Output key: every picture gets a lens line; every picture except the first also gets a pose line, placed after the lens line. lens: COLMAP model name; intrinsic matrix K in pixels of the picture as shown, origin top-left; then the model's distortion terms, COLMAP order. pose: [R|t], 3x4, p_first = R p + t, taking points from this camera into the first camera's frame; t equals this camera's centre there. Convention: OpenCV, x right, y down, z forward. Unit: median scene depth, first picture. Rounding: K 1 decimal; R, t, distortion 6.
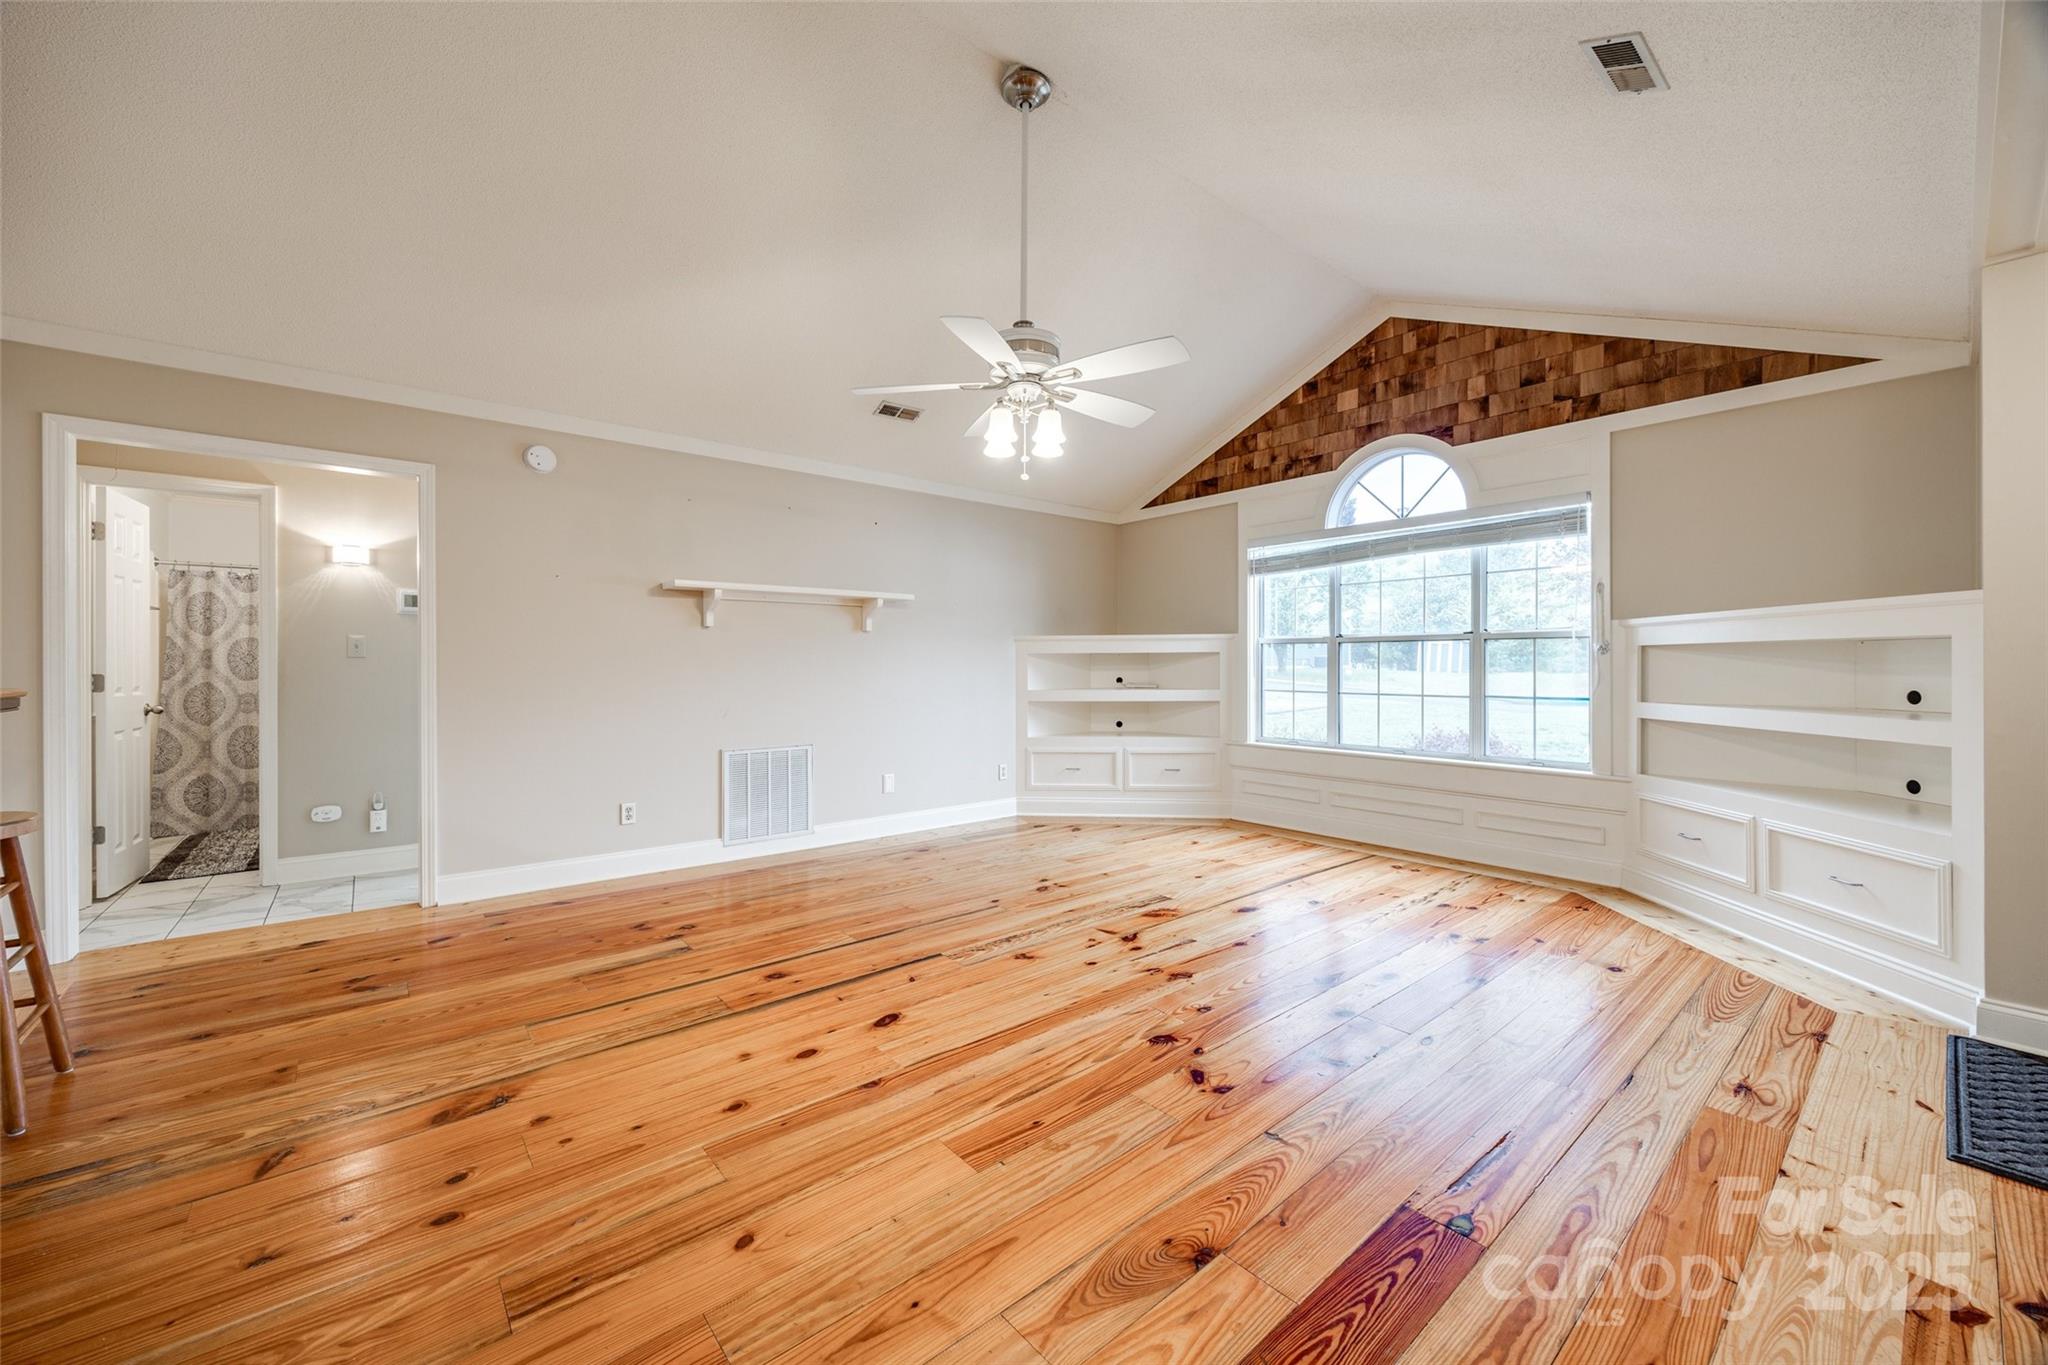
lens RADIAL K [[790.4, 0, 1005.9], [0, 790.4, 664.3], [0, 0, 1]] dist [0.000150, -0.000404]
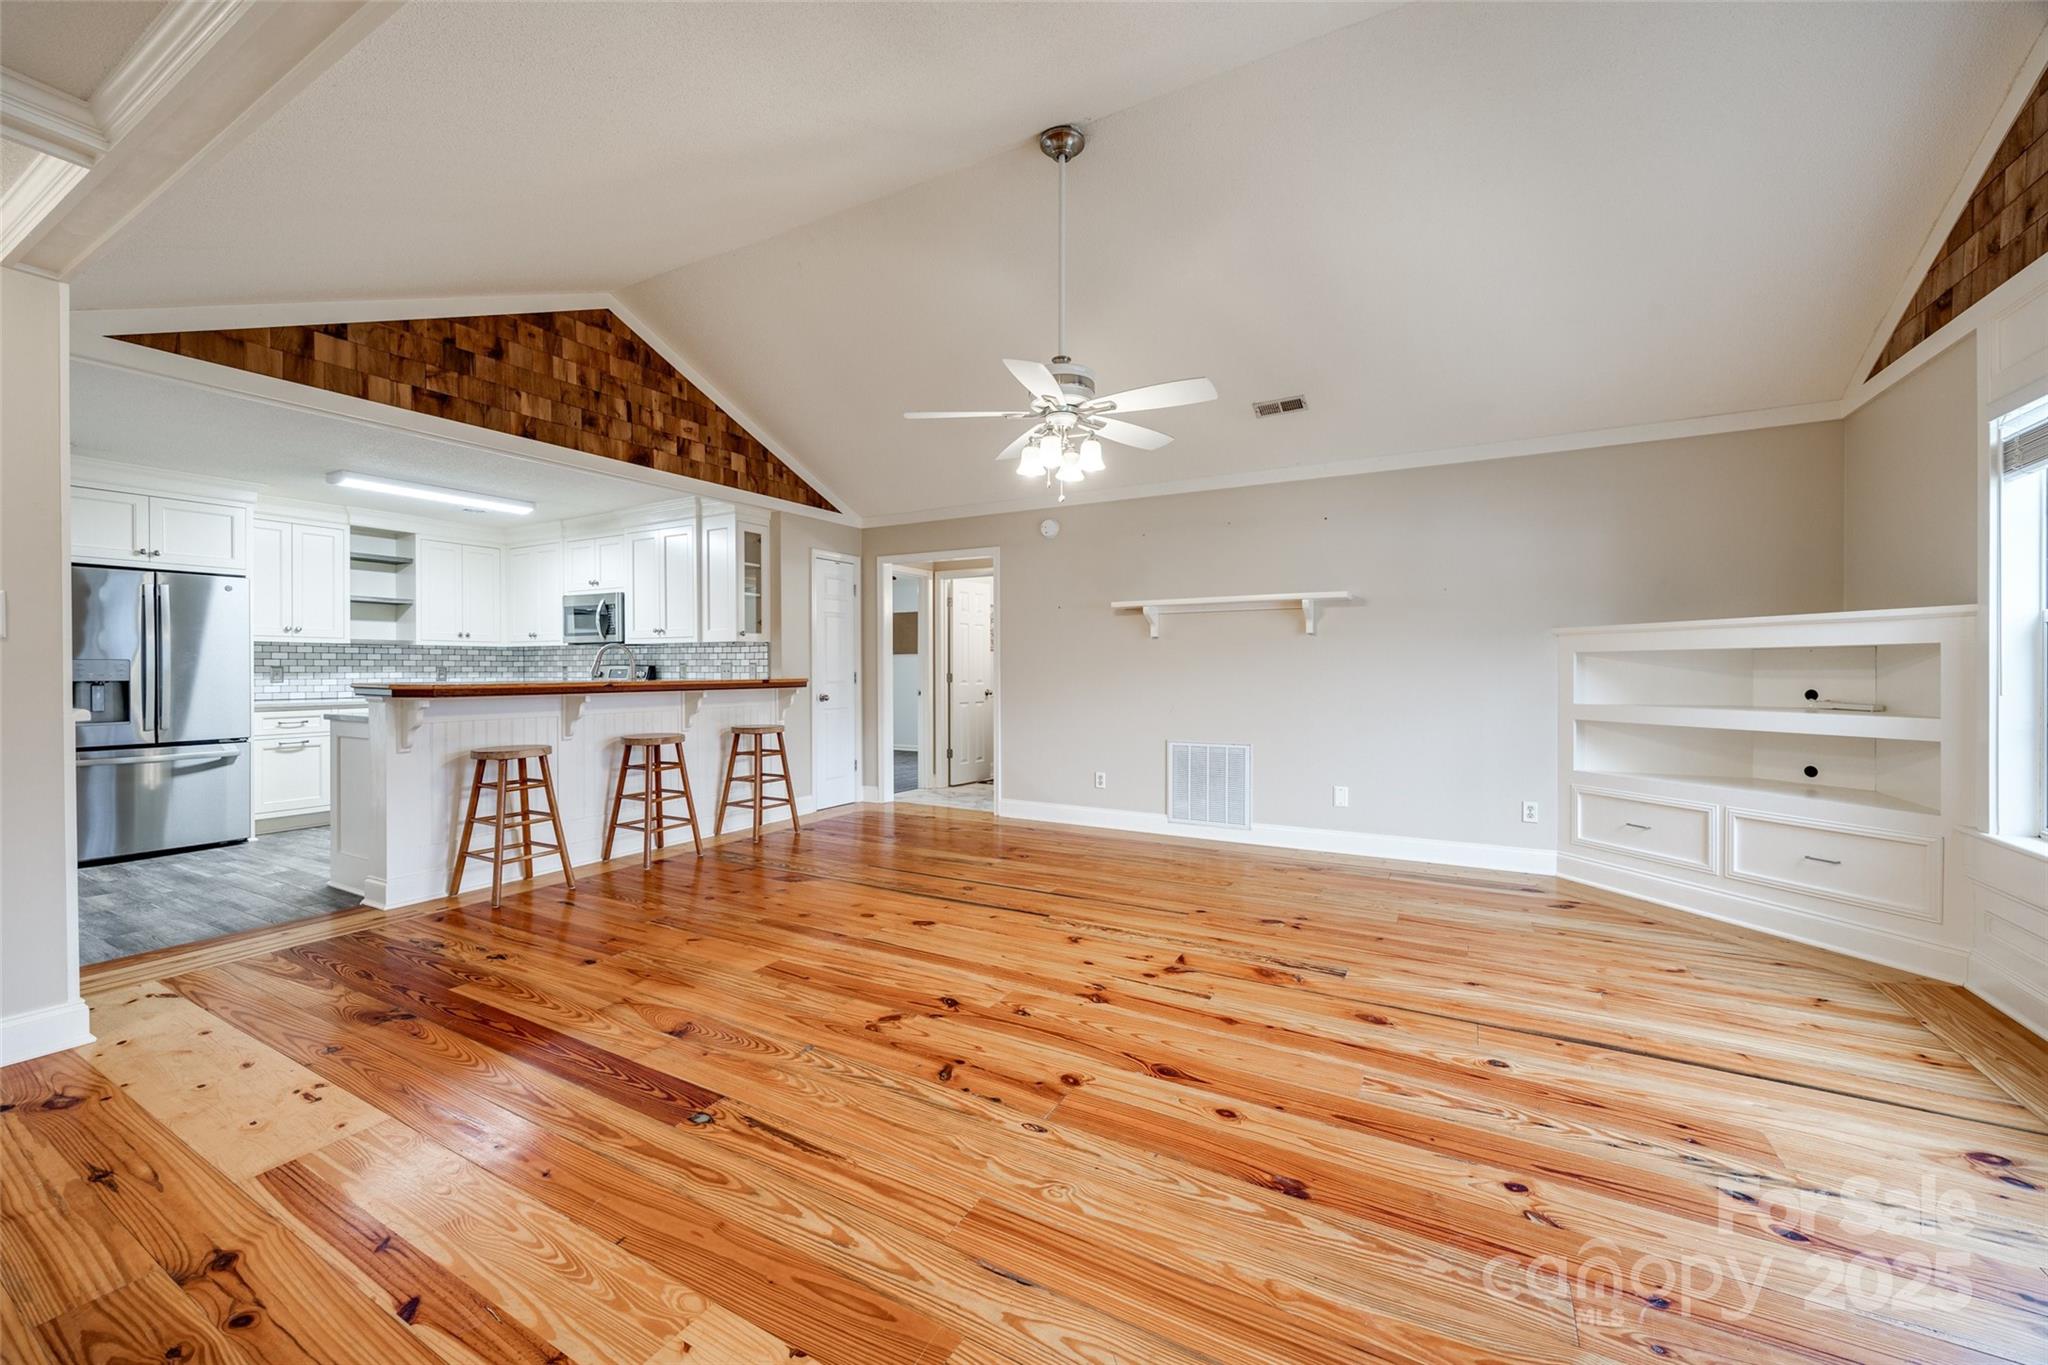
lens RADIAL K [[790.4, 0, 1004.8], [0, 790.4, 675.9], [0, 0, 1]] dist [0.000150, -0.000404]
pose [[0.353333, 0.010264, -0.935441, 0.692752], [0.002682, 0.999925, 0.011984, -0.003654], [0.935494, -0.006743, 0.353279, 0.365235]]
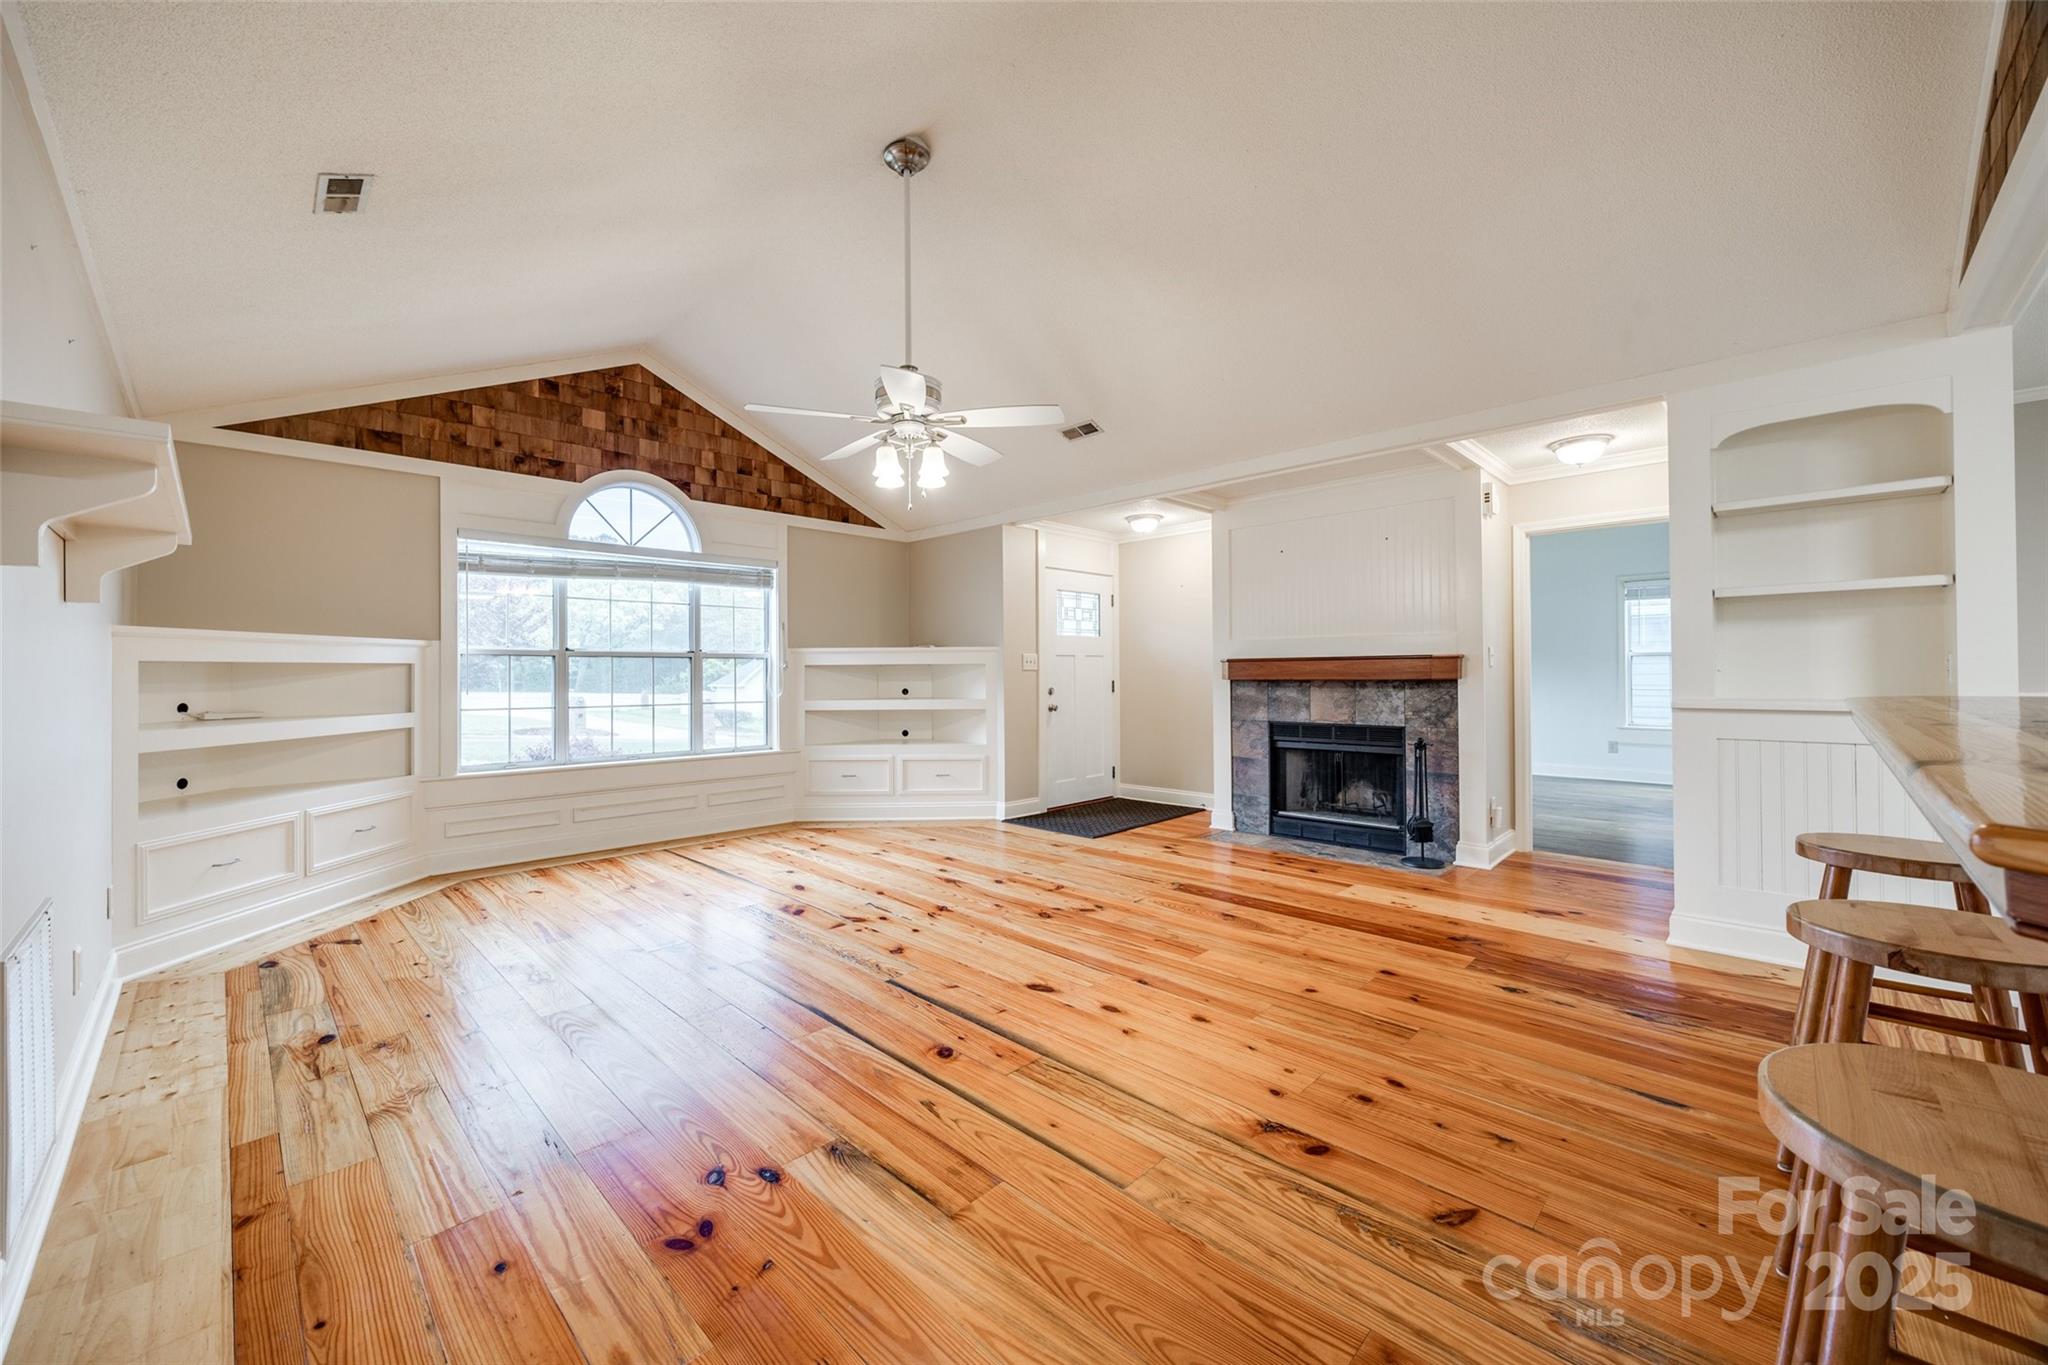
lens RADIAL K [[790.4, 0, 1017.0], [0, 790.4, 668.1], [0, 0, 1]] dist [0.000150, -0.000404]
pose [[-0.106141, 0.007828, 0.994320, -0.735808], [0.005591, 0.999958, -0.007275, -0.003110], [-0.994335, 0.004787, -0.106181, 0.658053]]
